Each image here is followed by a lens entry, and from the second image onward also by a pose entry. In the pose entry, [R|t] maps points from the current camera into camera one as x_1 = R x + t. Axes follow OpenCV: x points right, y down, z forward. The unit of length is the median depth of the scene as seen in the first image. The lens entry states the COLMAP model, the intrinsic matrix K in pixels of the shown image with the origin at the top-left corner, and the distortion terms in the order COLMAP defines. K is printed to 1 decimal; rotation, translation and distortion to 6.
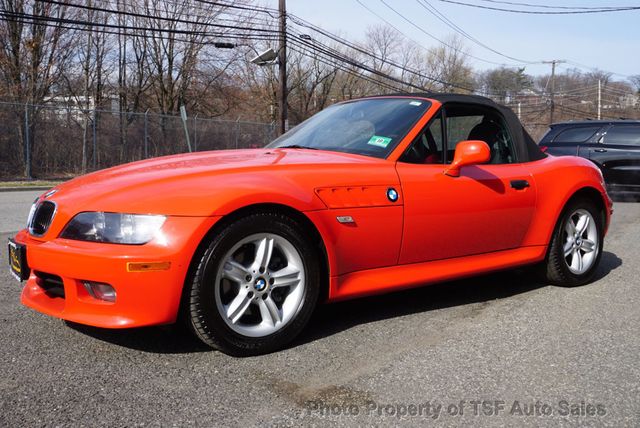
lens RADIAL K [[589.0, 0, 320.0], [0, 589.0, 214.0], [0, 0, 1]] dist [0.006262, 0.003219]
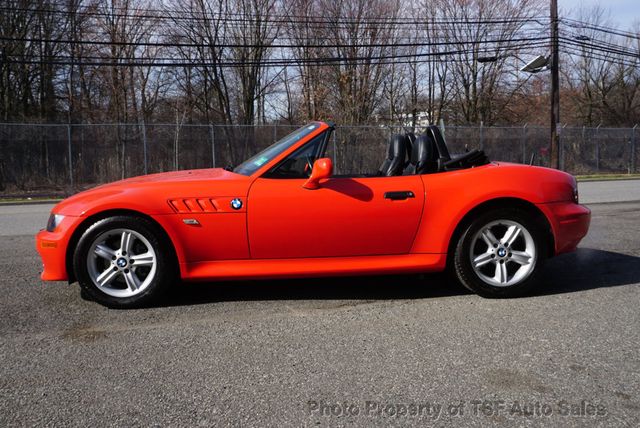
lens RADIAL K [[524.8, 0, 320.0], [0, 524.8, 214.0], [0, 0, 1]] dist [-0.002775, -0.000459]
pose [[0.821042, 0.026439, -0.570255, 0.985352], [-0.023669, 0.999645, 0.012268, -0.030639], [0.570376, 0.003425, 0.821376, 0.169209]]
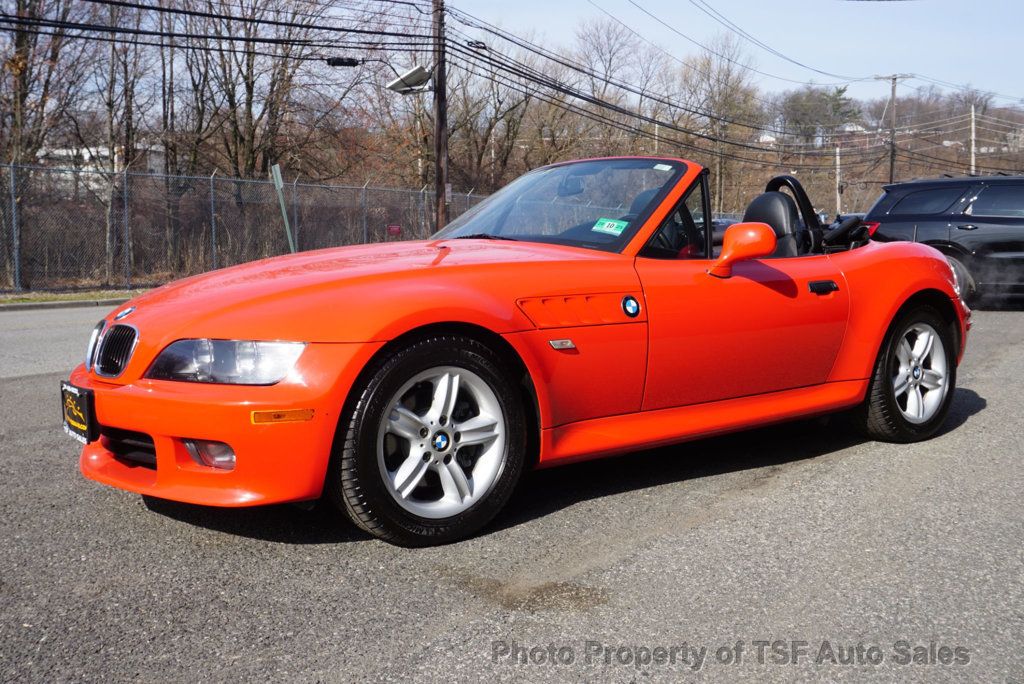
lens RADIAL K [[1003.2, 0, 512.0], [0, 1003.2, 342.0], [0, 0, 1]] dist [-0.004014, 0.030928]
pose [[0.999800, -0.018211, 0.008214, -0.023982], [0.018201, 0.999834, 0.001300, 0.003972], [-0.008236, -0.001151, 0.999965, -0.149530]]
